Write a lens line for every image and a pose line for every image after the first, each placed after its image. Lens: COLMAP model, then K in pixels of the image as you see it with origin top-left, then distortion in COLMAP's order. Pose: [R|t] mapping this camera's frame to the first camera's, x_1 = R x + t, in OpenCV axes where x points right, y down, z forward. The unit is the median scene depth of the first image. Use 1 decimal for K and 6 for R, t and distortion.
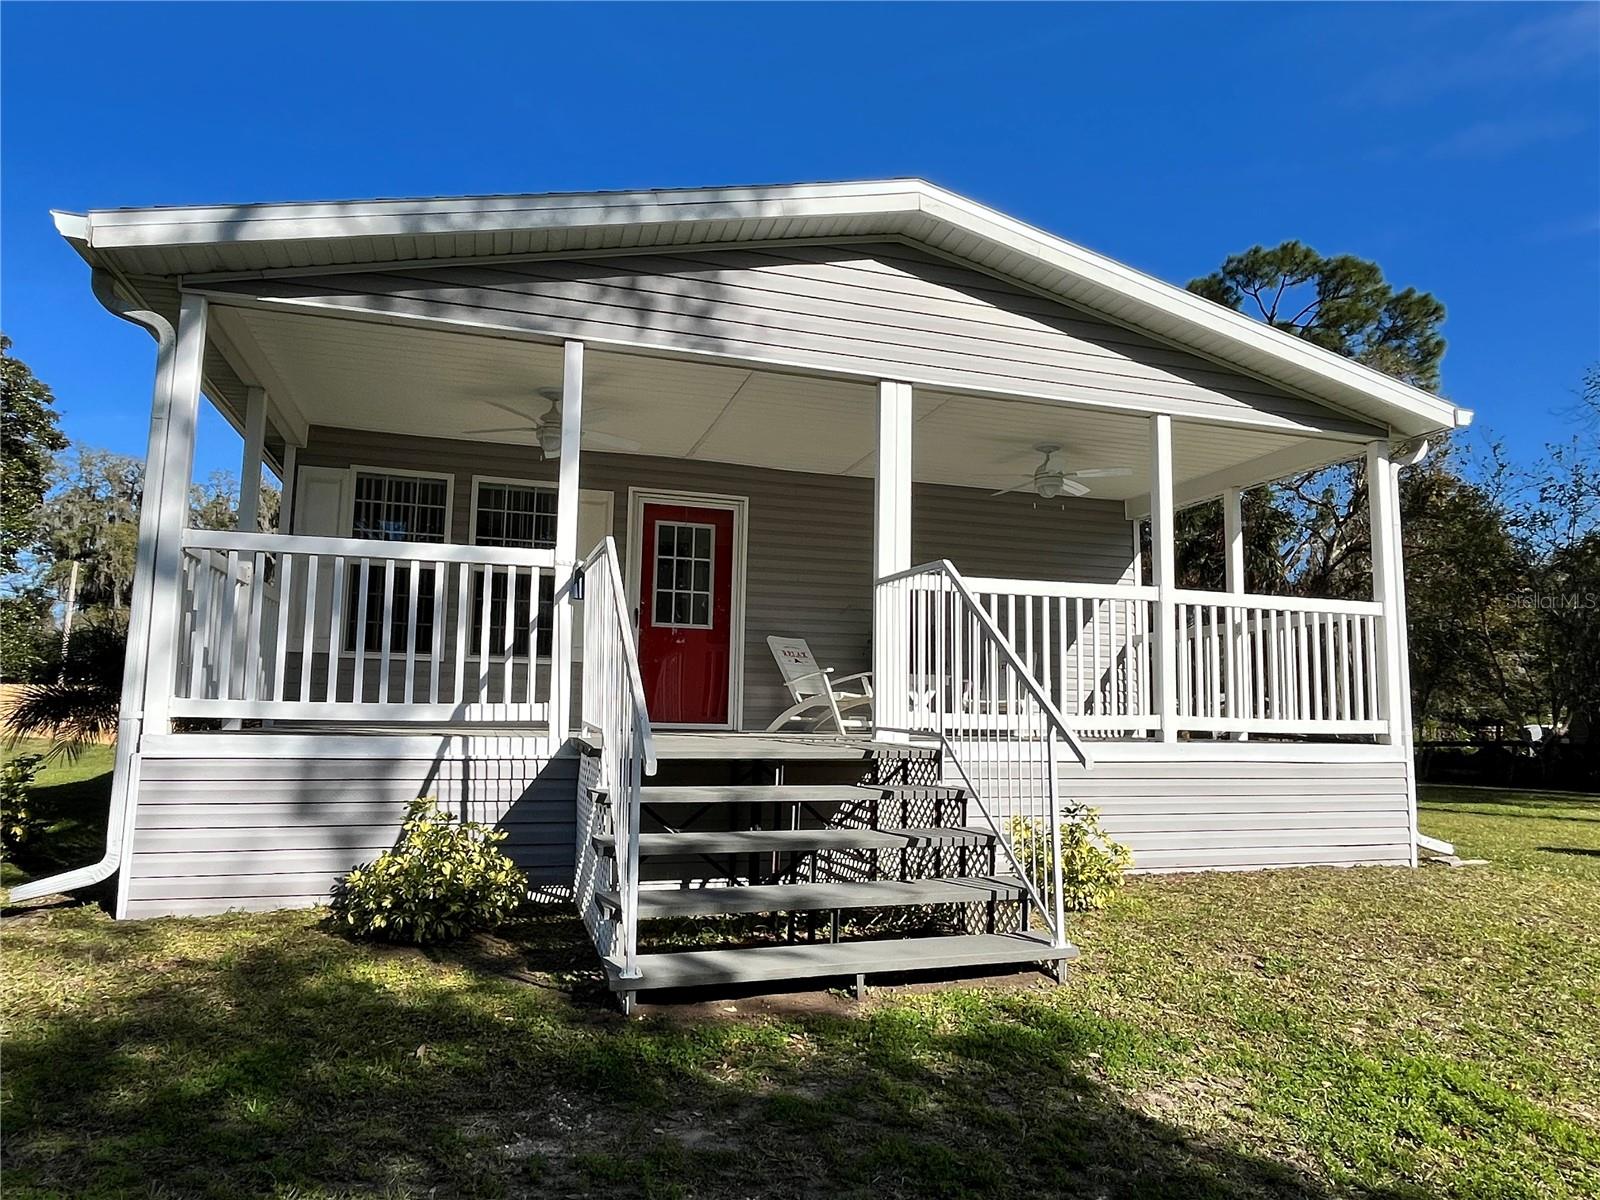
lens RADIAL K [[991.7, 0, 799.4], [0, 991.7, 602.4], [0, 0, 1]] dist [0.003097, 0.000454]
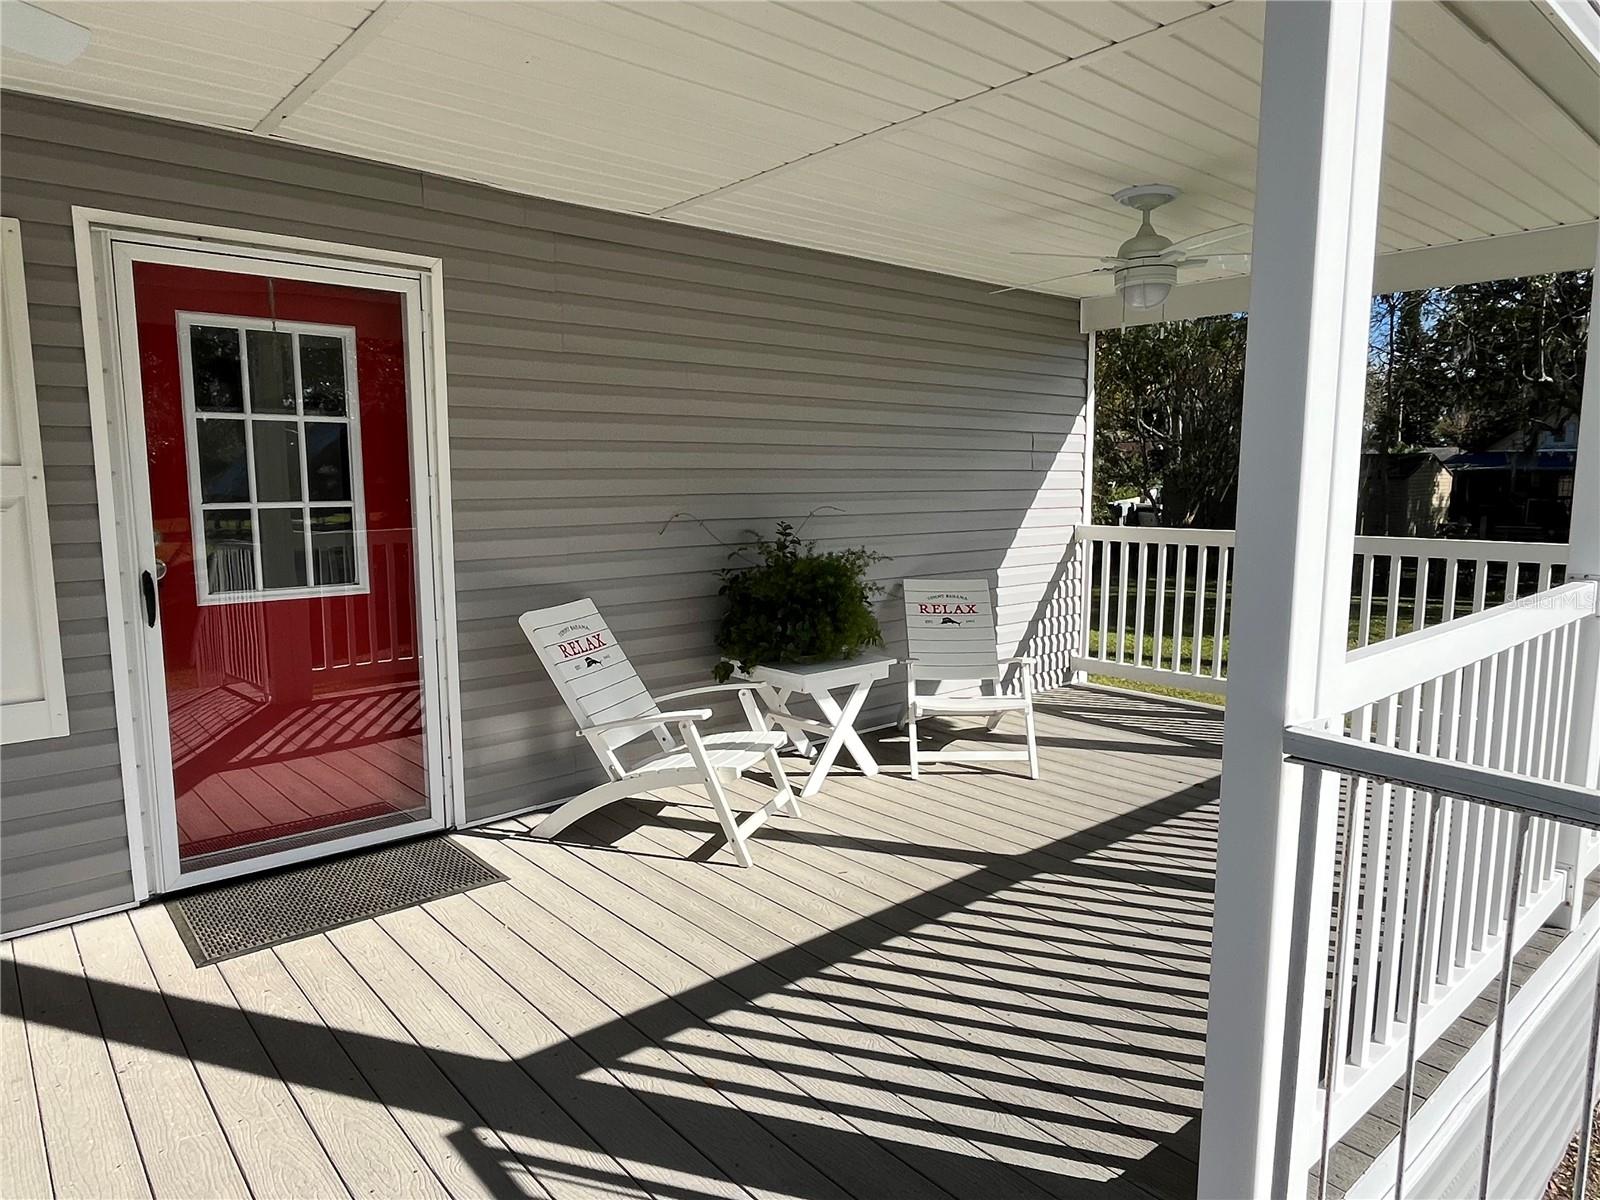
lens RADIAL K [[991.7, 0, 797.7], [0, 991.7, 606.0], [0, 0, 1]] dist [0.003097, 0.000454]
pose [[0.919371, -0.069255, 0.387249, -0.084236], [-0.028440, 0.970105, 0.241012, -0.071863], [-0.392363, -0.232592, 0.889917, 0.561313]]
